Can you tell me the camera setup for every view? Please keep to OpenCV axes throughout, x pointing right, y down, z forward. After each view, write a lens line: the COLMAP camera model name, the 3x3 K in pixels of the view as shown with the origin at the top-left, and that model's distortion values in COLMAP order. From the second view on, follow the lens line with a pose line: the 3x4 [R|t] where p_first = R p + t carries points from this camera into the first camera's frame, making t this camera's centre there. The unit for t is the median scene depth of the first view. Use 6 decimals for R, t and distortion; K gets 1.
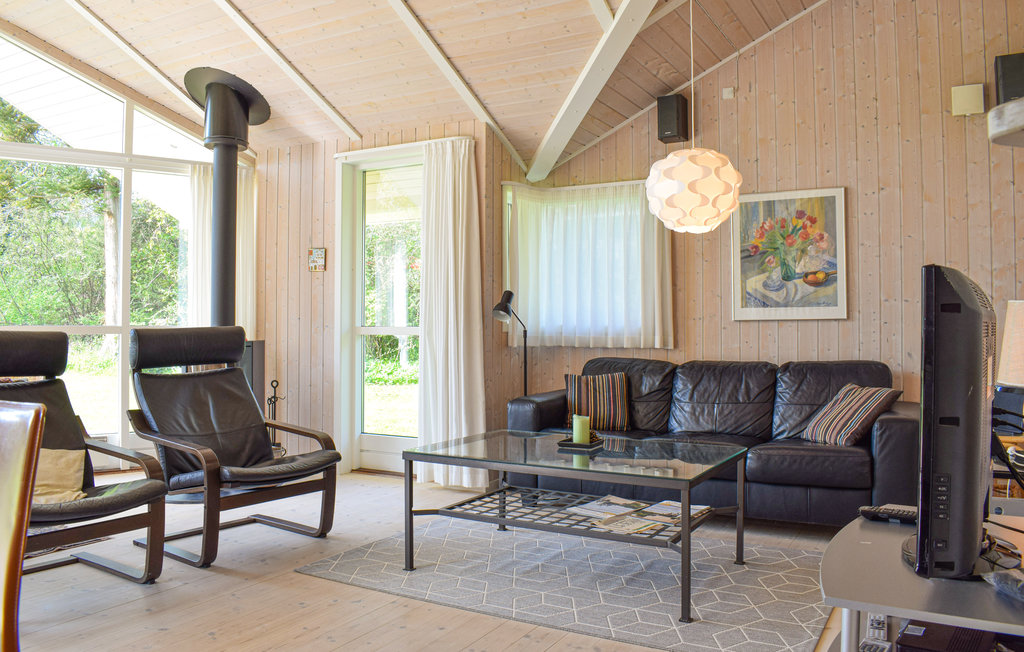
lens RADIAL K [[792.8, 0, 512.4], [0, 792.8, 323.4], [0, 0, 1]] dist [-0.100868, 0.003252]
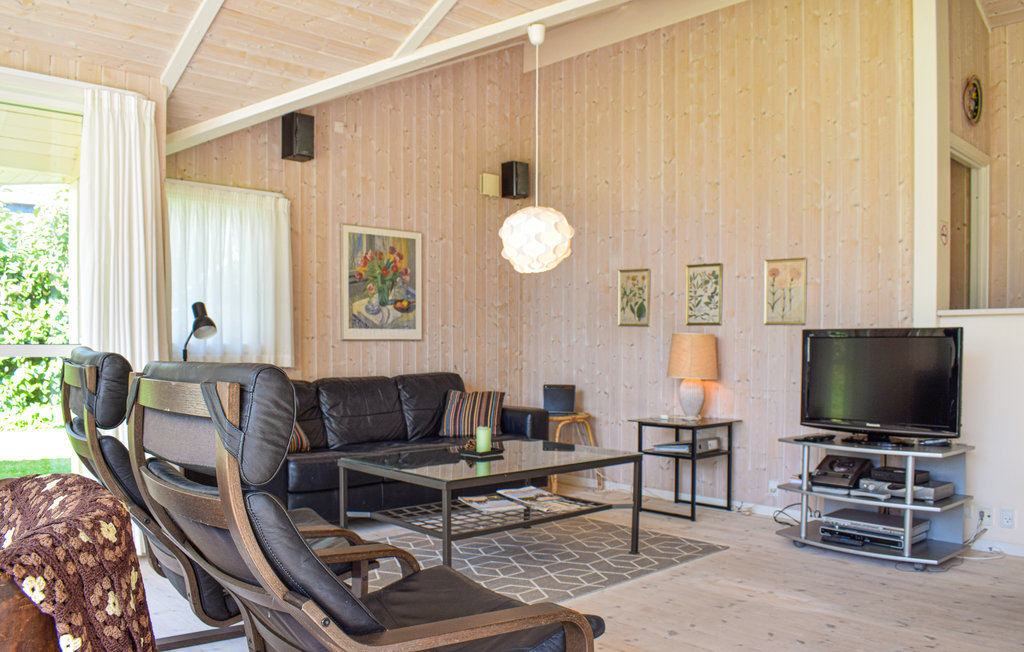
lens RADIAL K [[817.7, 0, 507.0], [0, 817.7, 353.7], [0, 0, 1]] dist [-0.078445, 0.003888]
pose [[0.292290, -0.010366, 0.956273, -0.756852], [-0.007298, 0.999888, 0.013069, -0.001052], [-0.956302, -0.010799, 0.292182, 0.473129]]
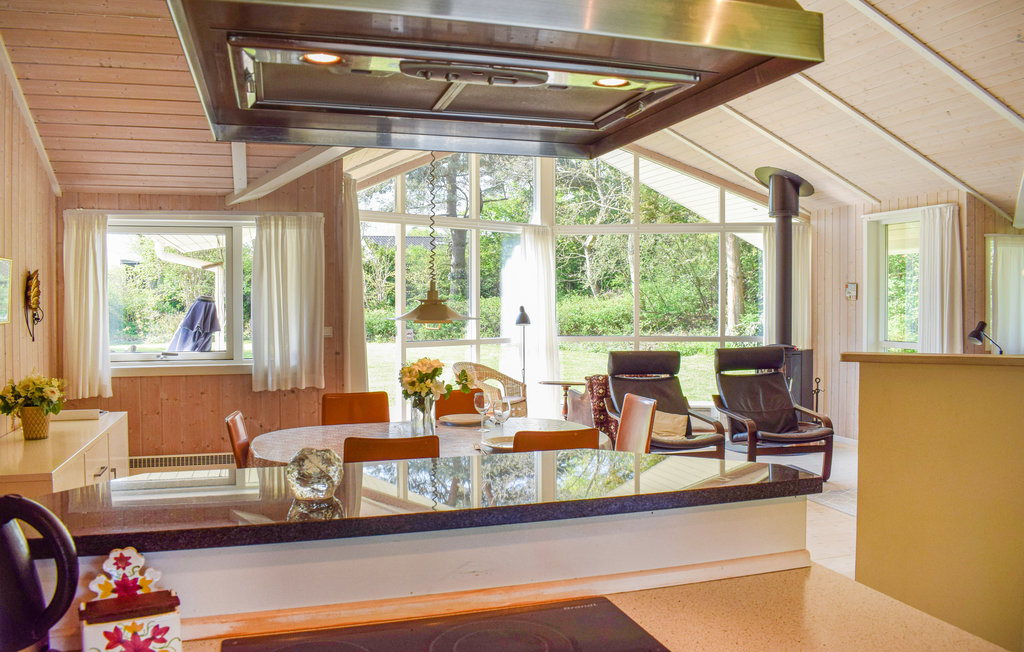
lens RADIAL K [[792.8, 0, 512.4], [0, 792.8, 323.4], [0, 0, 1]] dist [-0.100868, 0.003252]
pose [[0.718747, 0.016934, -0.695065, 0.334079], [0.005710, 0.999526, 0.030257, -0.085419], [0.695248, -0.025716, 0.718310, -0.480695]]
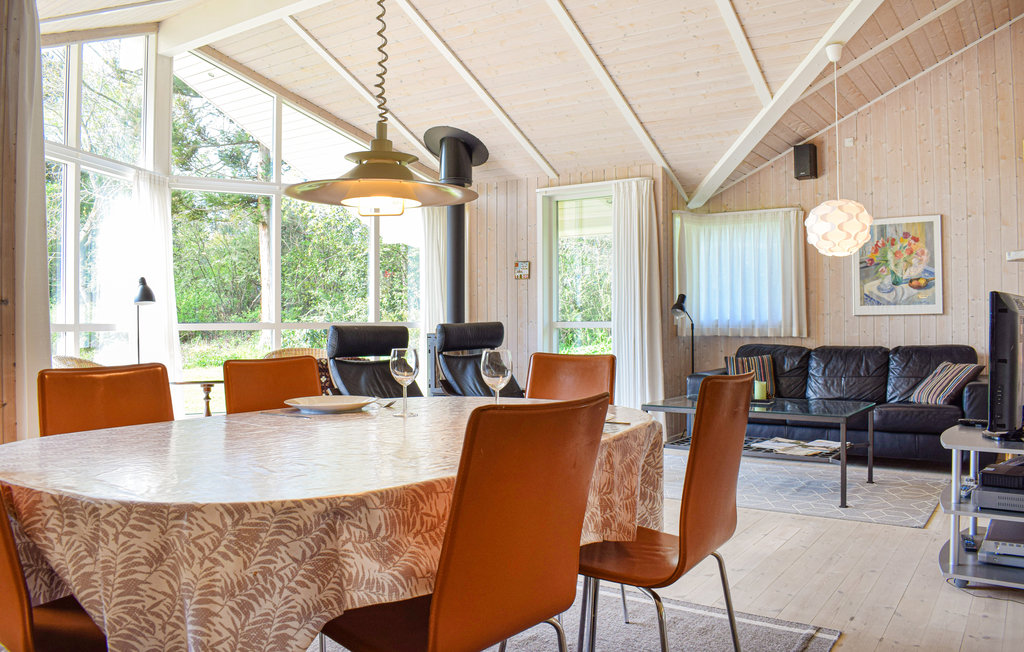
lens RADIAL K [[790.4, 0, 512.0], [0, 790.4, 326.0], [0, 0, 1]] dist [-0.096220, 0.005906]
pose [[0.995648, -0.005142, -0.093055, -0.176681], [0.005975, 0.999945, 0.008677, -0.000650], [0.093005, -0.009195, 0.995623, -0.365130]]
